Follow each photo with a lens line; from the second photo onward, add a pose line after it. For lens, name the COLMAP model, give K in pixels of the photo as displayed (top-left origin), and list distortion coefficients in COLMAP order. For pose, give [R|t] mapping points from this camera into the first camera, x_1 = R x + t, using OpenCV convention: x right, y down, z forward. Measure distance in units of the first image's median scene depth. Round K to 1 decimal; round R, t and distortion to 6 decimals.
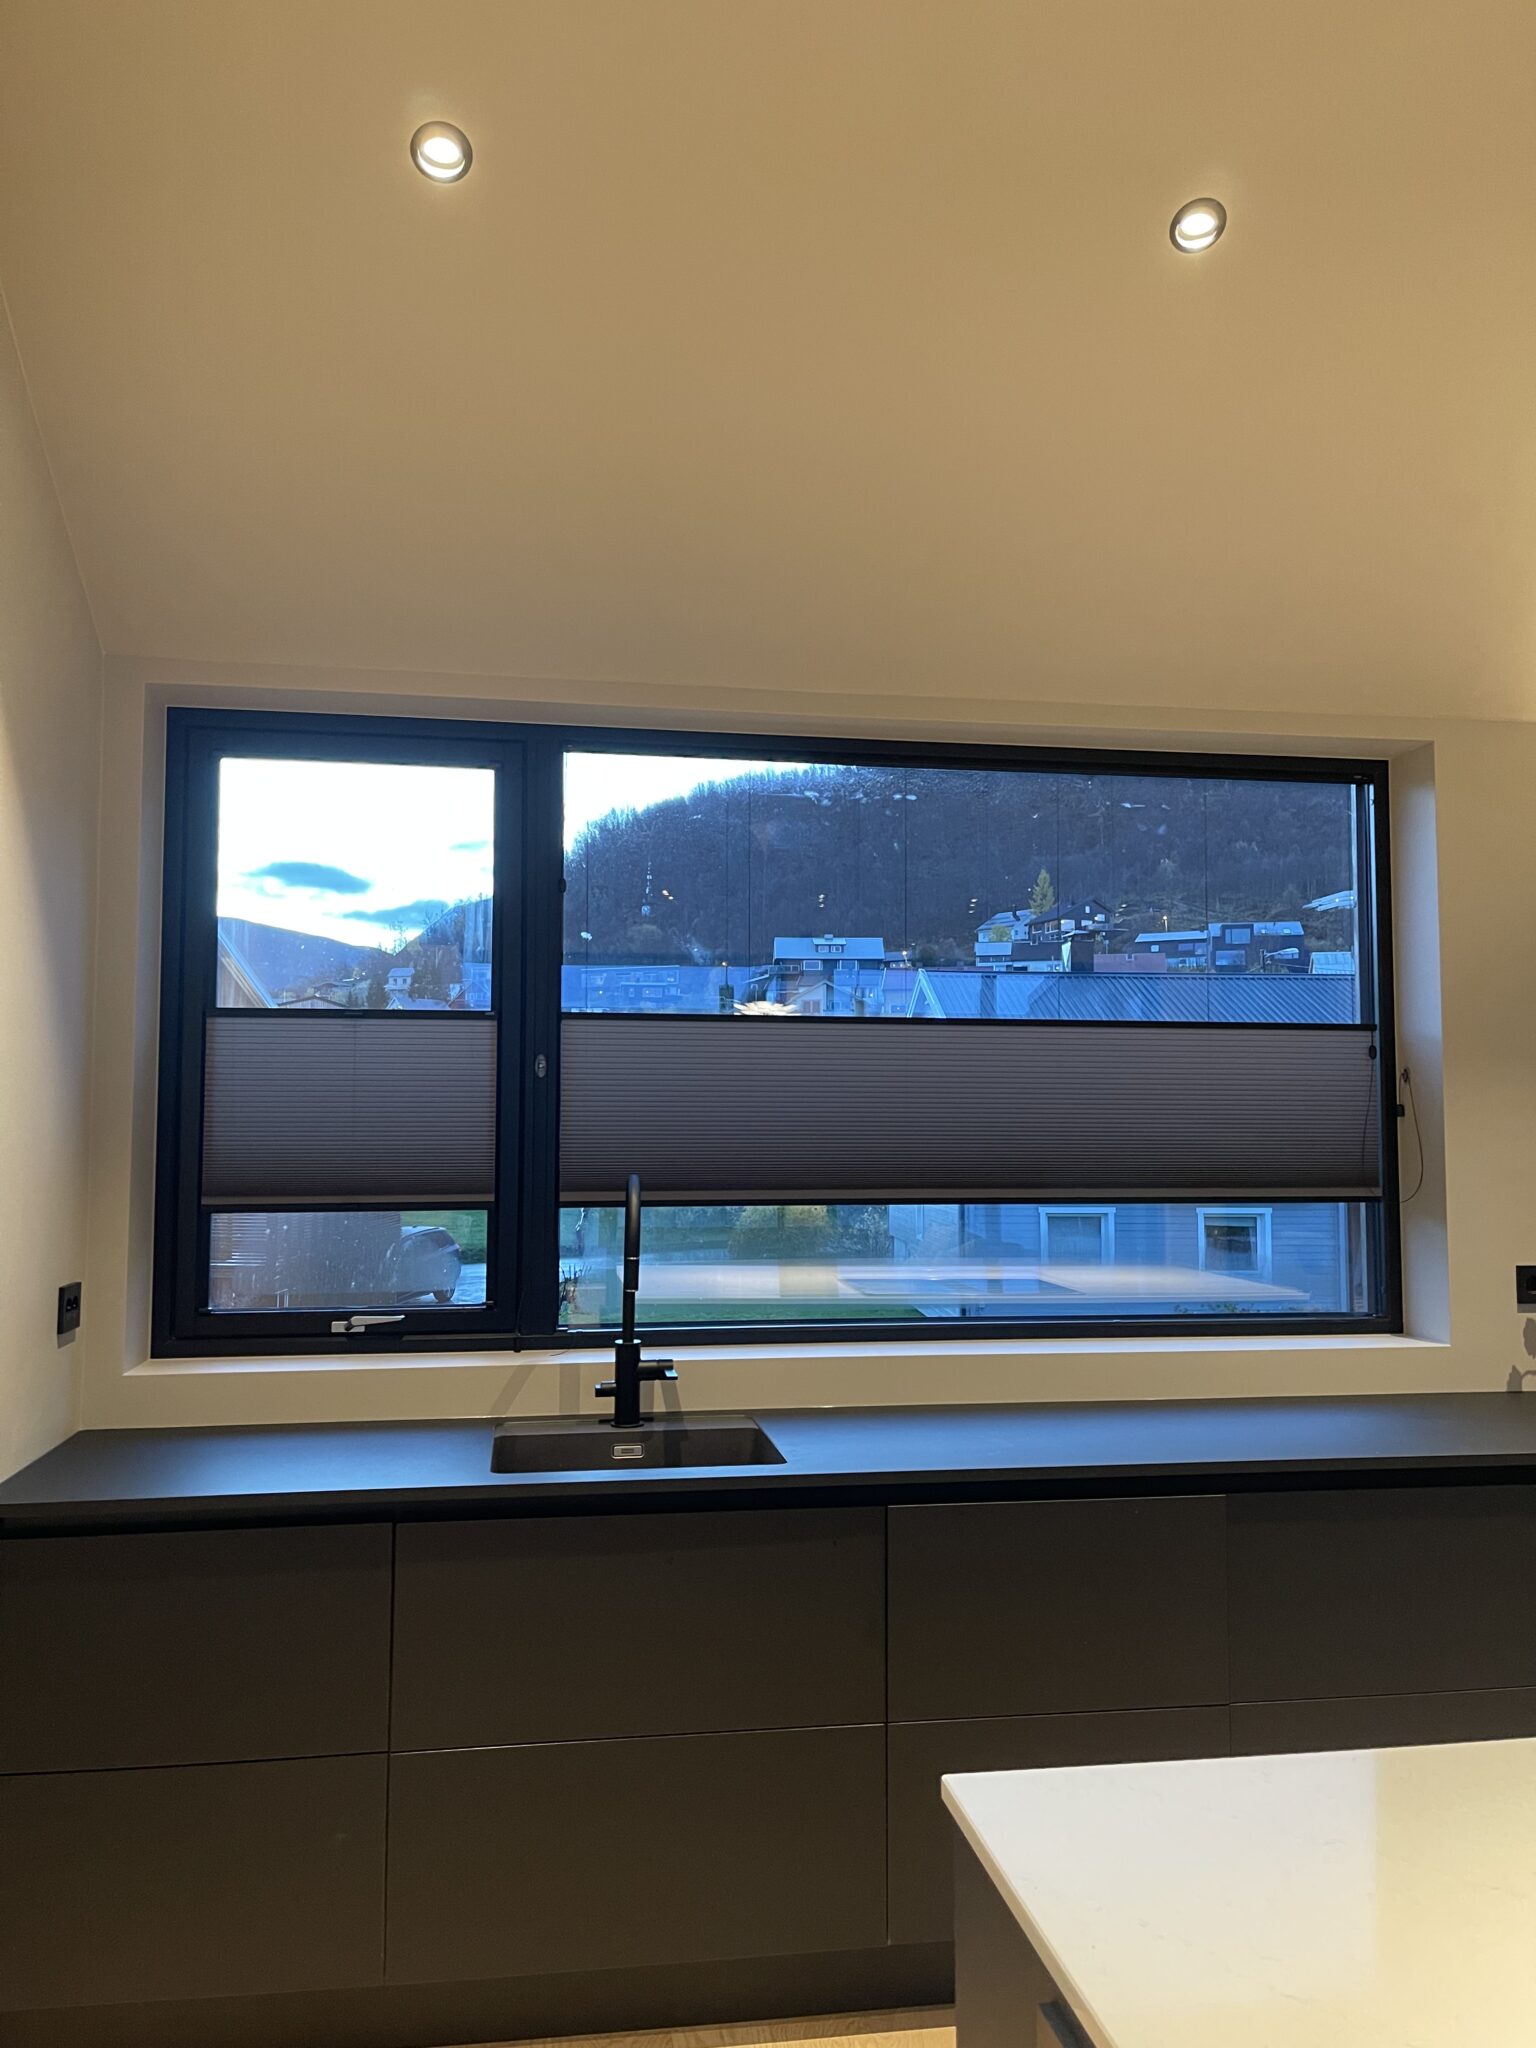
lens RADIAL K [[1546.0, 0, 768.3], [0, 1546.0, 1029.6], [0, 0, 1]] dist [0.063737, -0.088083]
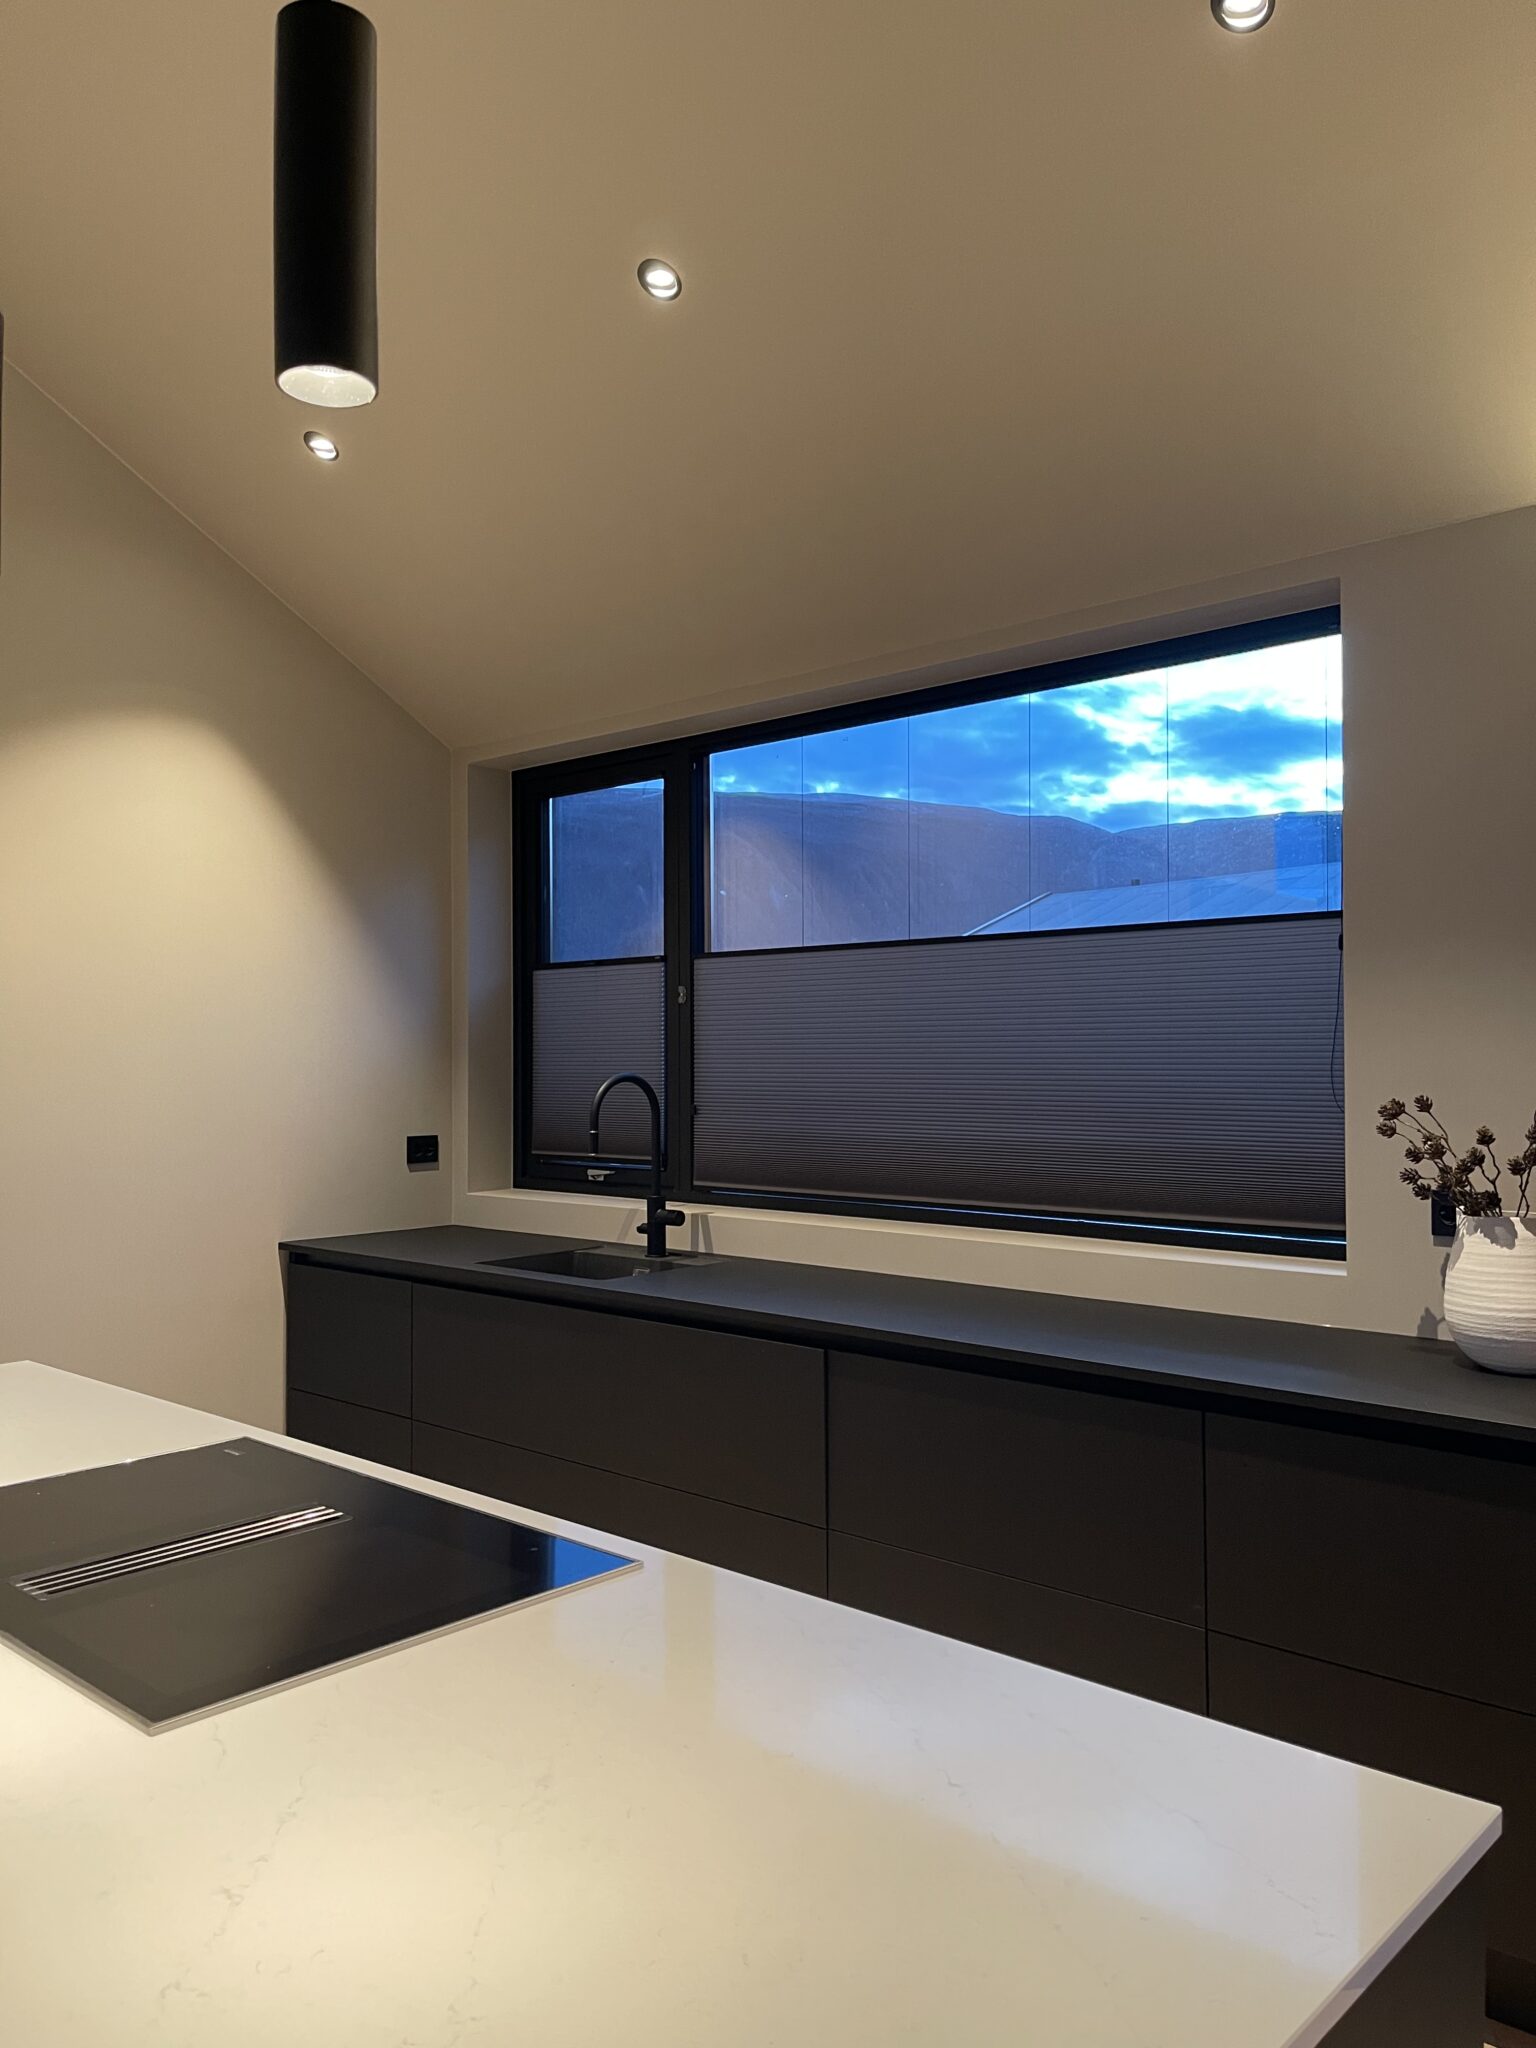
lens RADIAL K [[1555.4, 0, 771.5], [0, 1555.4, 1037.9], [0, 0, 1]] dist [0.058516, -0.066369]
pose [[0.618764, -0.012466, -0.785478, 0.994435], [0.060136, 0.997692, 0.031539, 0.022990], [0.783272, -0.066751, 0.618085, 0.223928]]
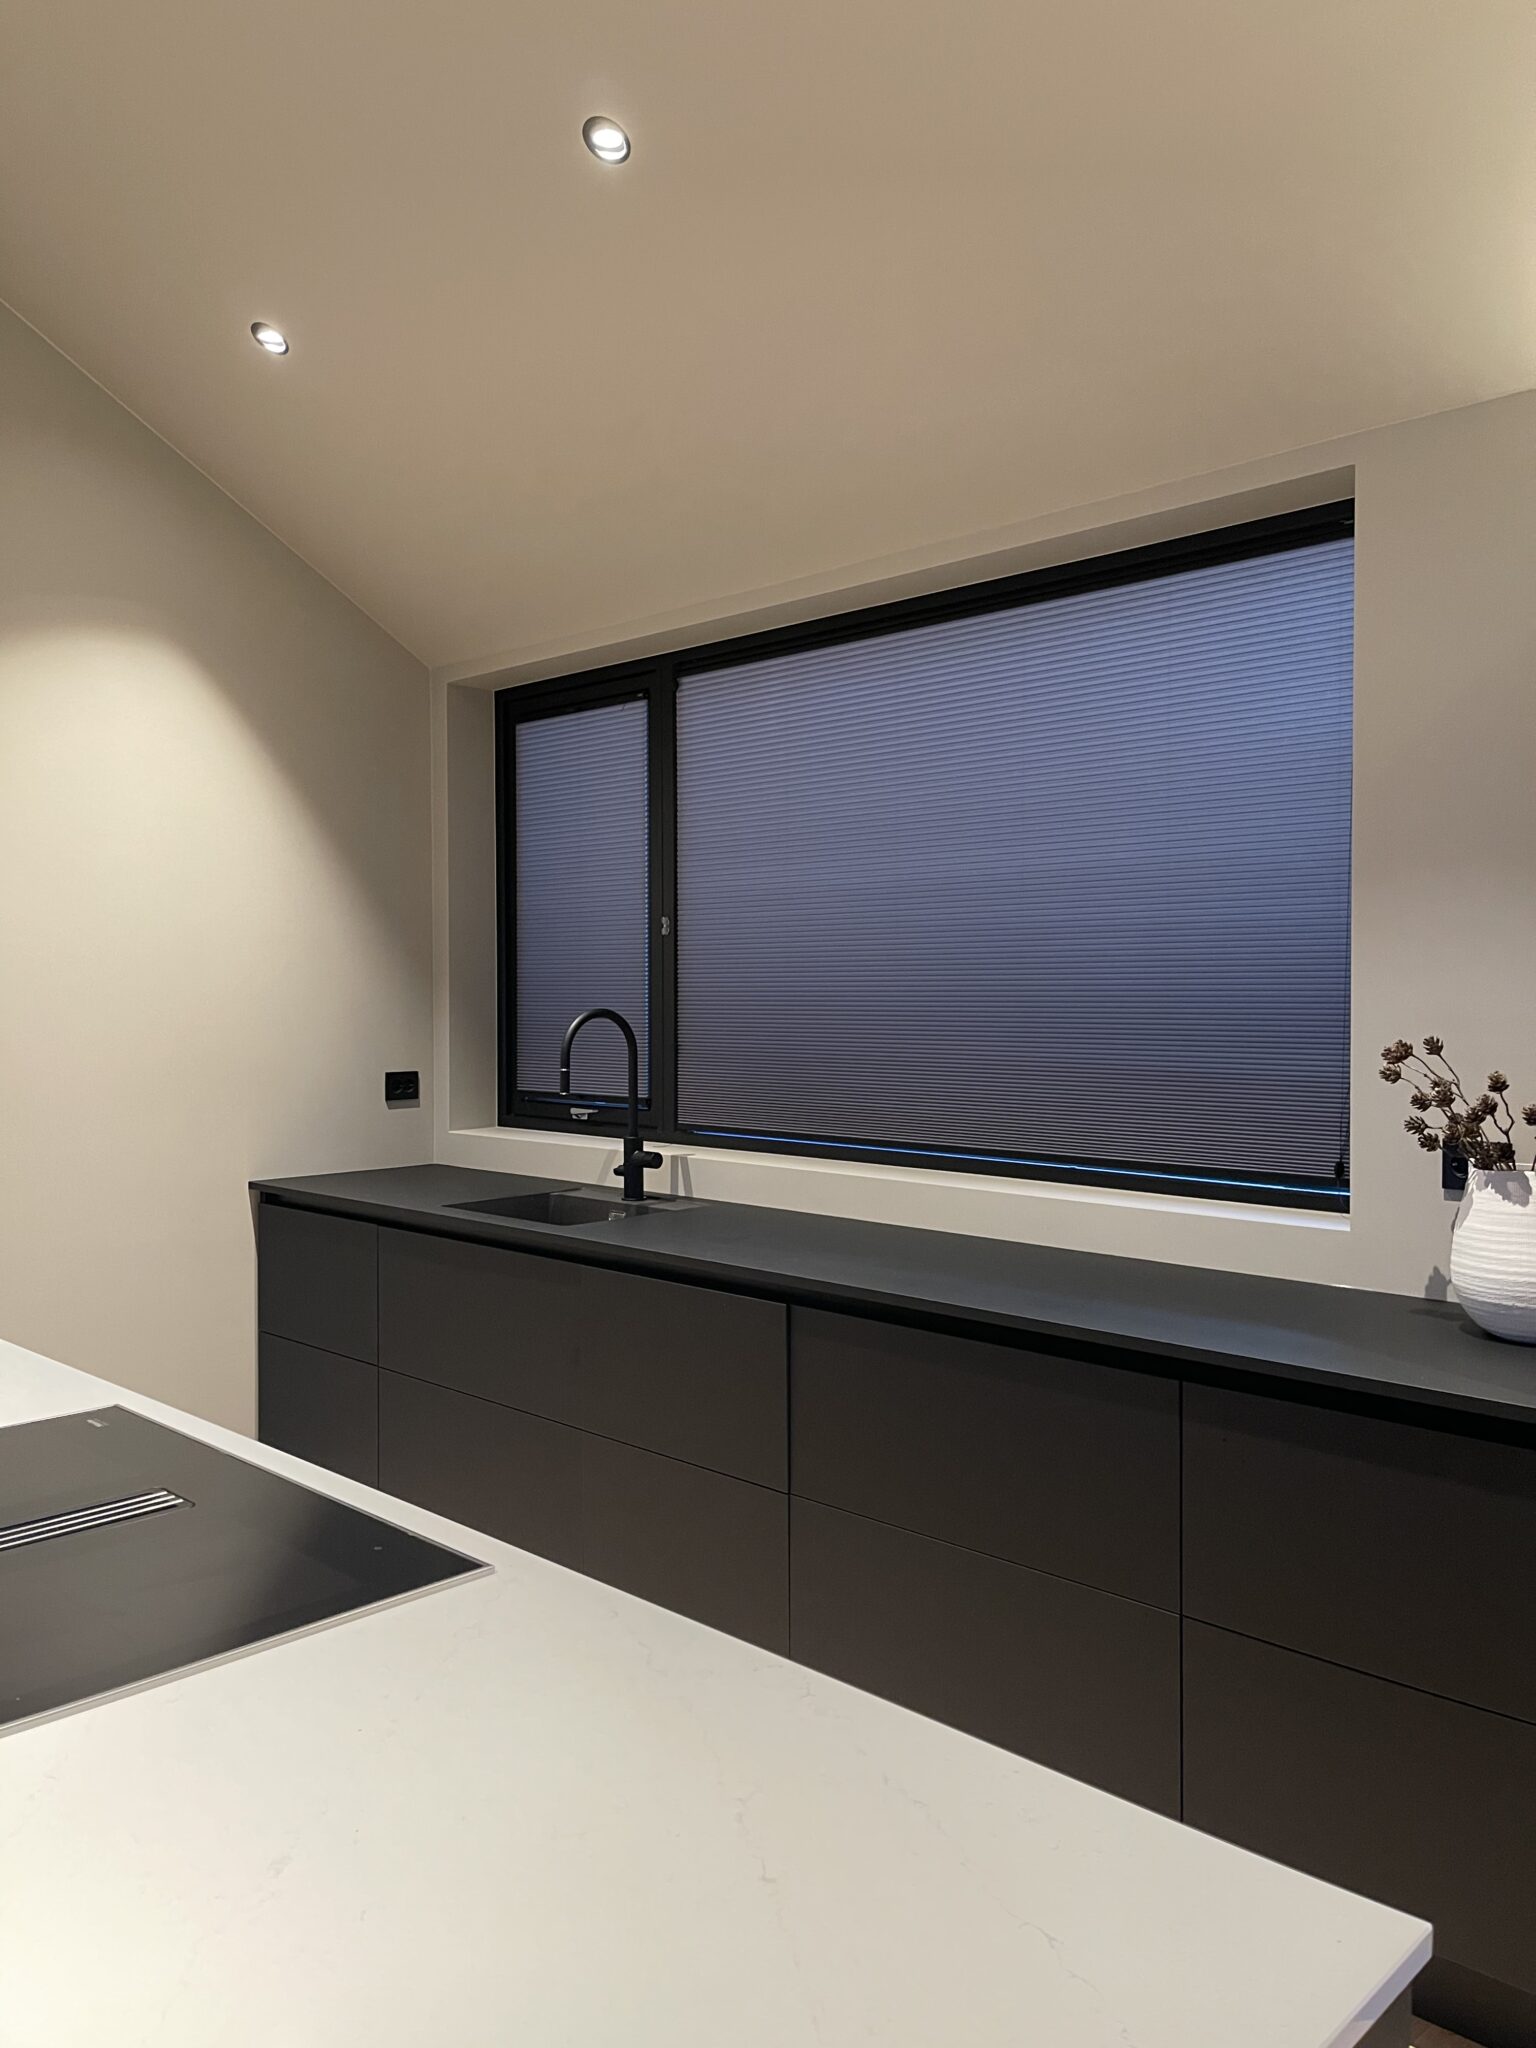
lens RADIAL K [[1553.0, 0, 771.0], [0, 1553.0, 1025.7], [0, 0, 1]] dist [0.059229, -0.067507]
pose [[0.593918, 0.017610, -0.804333, 0.972044], [0.058813, 0.996135, 0.065237, 0.027236], [0.802373, -0.086051, 0.590587, 0.307091]]
